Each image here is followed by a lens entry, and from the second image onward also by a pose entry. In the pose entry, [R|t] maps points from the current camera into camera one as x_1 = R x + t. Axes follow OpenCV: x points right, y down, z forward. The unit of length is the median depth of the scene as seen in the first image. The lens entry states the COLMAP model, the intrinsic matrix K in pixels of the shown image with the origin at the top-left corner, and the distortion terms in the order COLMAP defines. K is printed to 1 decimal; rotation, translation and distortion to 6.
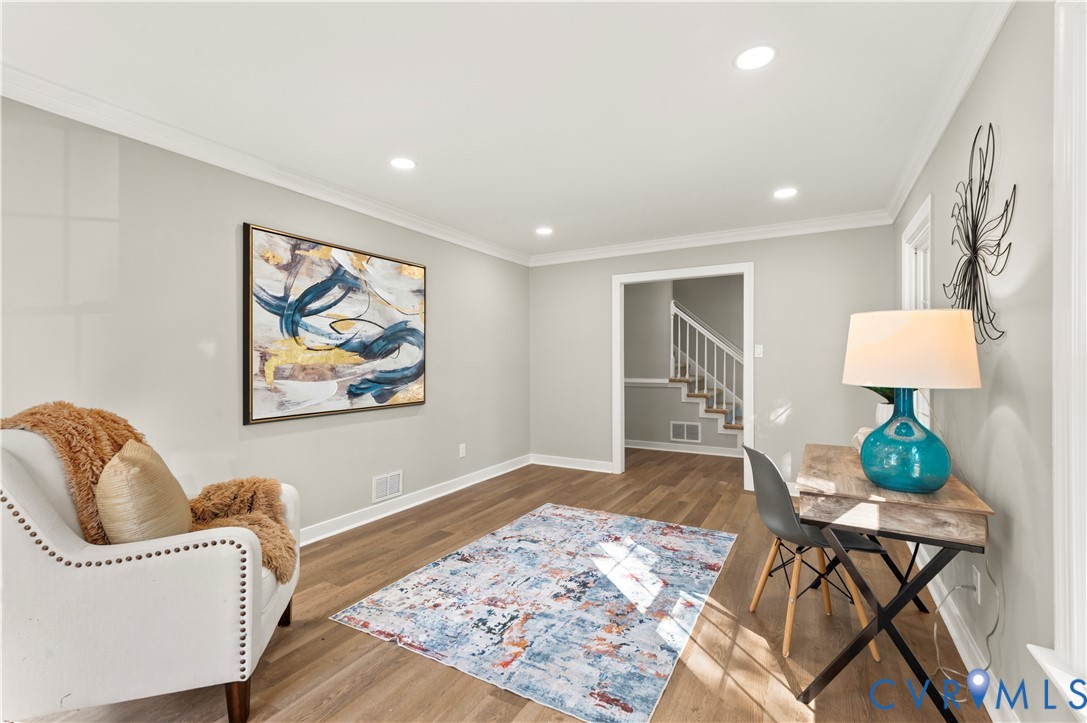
lens RADIAL K [[494.1, 0, 546.3], [0, 494.1, 363.3], [0, 0, 1]] dist [0.000205, 0.000321]
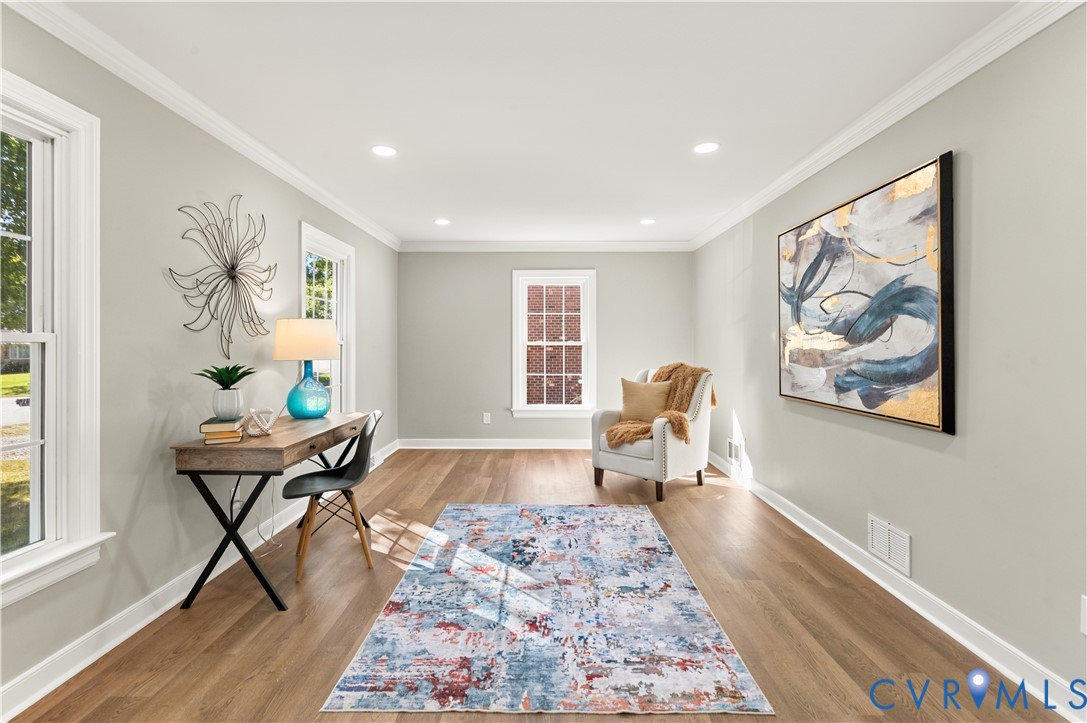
lens RADIAL K [[494.1, 0, 535.3], [0, 494.1, 347.2], [0, 0, 1]] dist [0.000205, 0.000321]
pose [[-0.886076, 0.004874, -0.463514, 0.416891], [0.001425, 0.999969, 0.007792, -0.009616], [0.463538, 0.006244, -0.886055, 1.500479]]
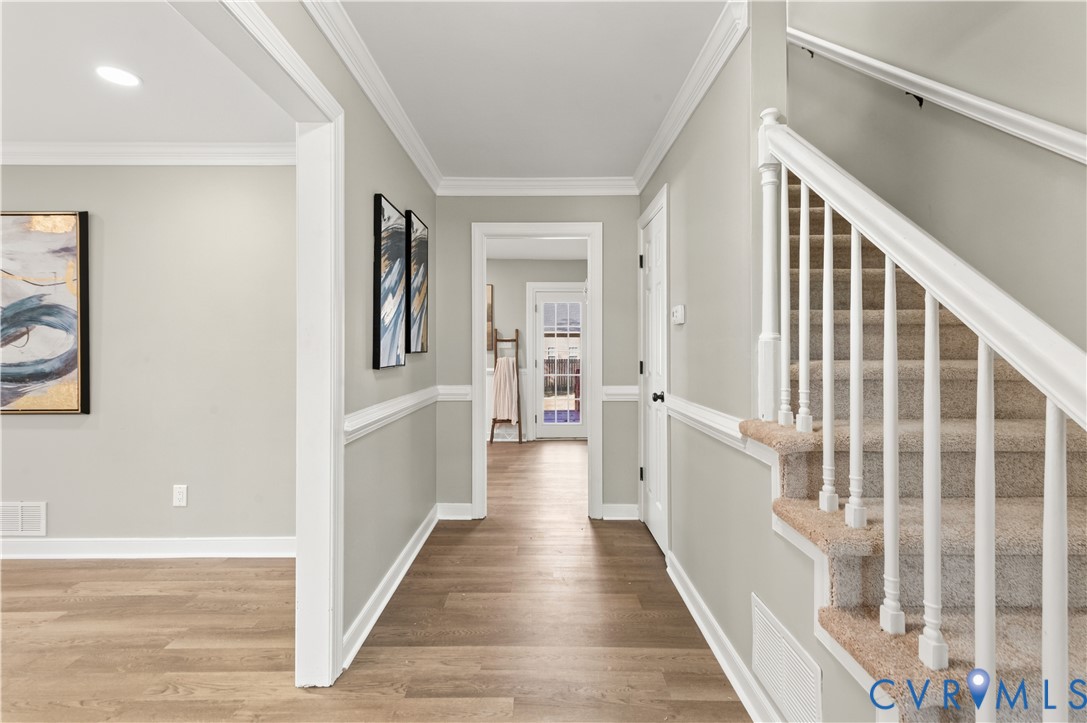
lens RADIAL K [[494.1, 0, 538.5], [0, 494.1, 343.0], [0, 0, 1]] dist [0.000205, 0.000321]
pose [[0.480920, -0.006295, -0.876742, 0.788364], [-0.001211, 0.999969, -0.007844, -0.012784], [0.876763, 0.004834, 0.480898, 1.471483]]
